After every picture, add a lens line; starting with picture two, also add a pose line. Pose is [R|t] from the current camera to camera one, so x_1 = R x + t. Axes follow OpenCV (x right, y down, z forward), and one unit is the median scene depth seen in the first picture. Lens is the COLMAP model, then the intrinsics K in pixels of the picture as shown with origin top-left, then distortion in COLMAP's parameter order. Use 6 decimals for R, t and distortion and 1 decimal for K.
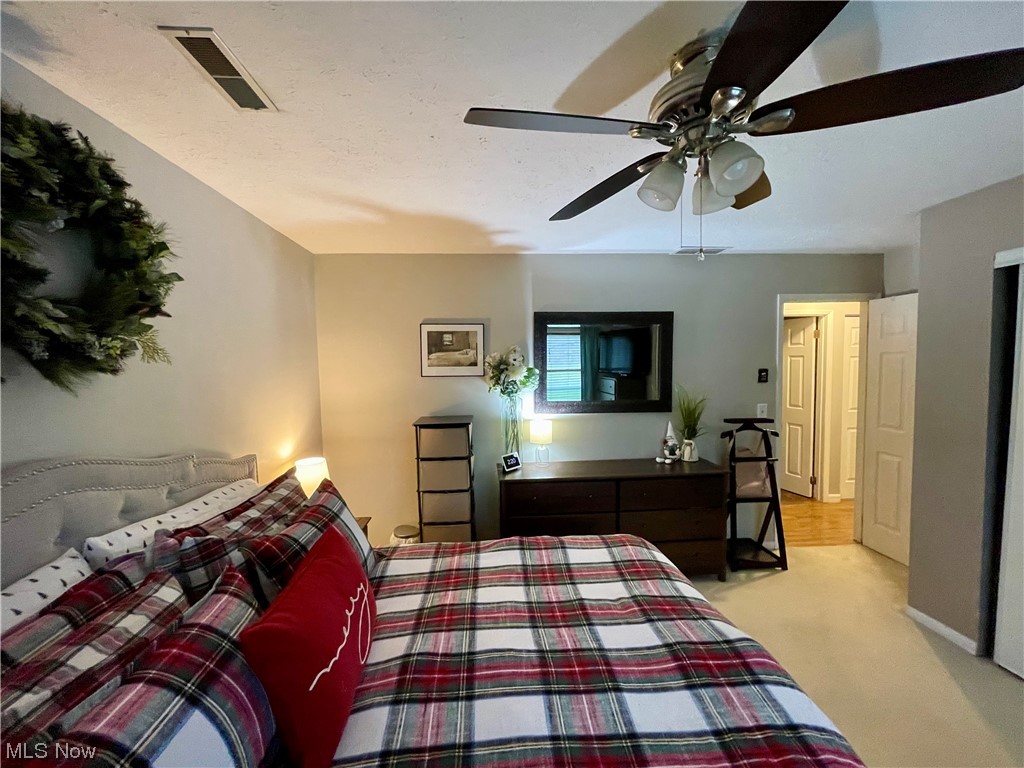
lens RADIAL K [[415.1, 0, 505.8], [0, 415.1, 387.8], [0, 0, 1]] dist [-0.002123, -0.000117]
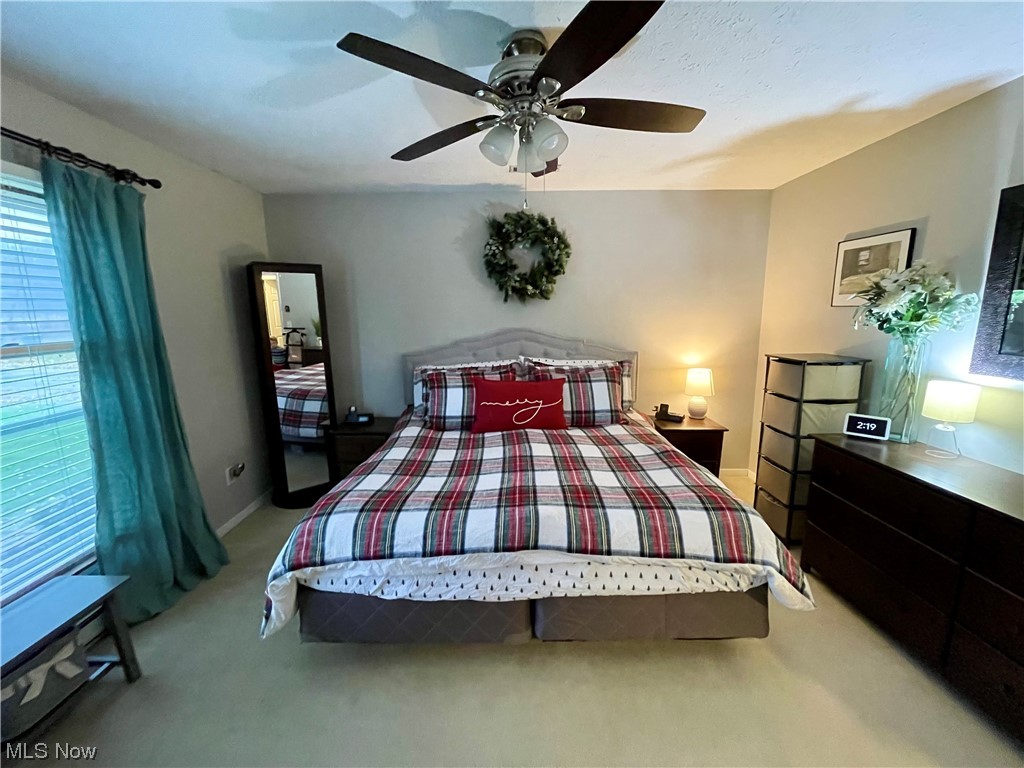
lens RADIAL K [[415.1, 0, 508.9], [0, 415.1, 385.2], [0, 0, 1]] dist [-0.002123, -0.000117]
pose [[-0.064432, 0.190481, -0.979574, 0.726529], [-0.048423, 0.979861, 0.193721, -0.001031], [0.996747, 0.059916, -0.053911, 0.402445]]
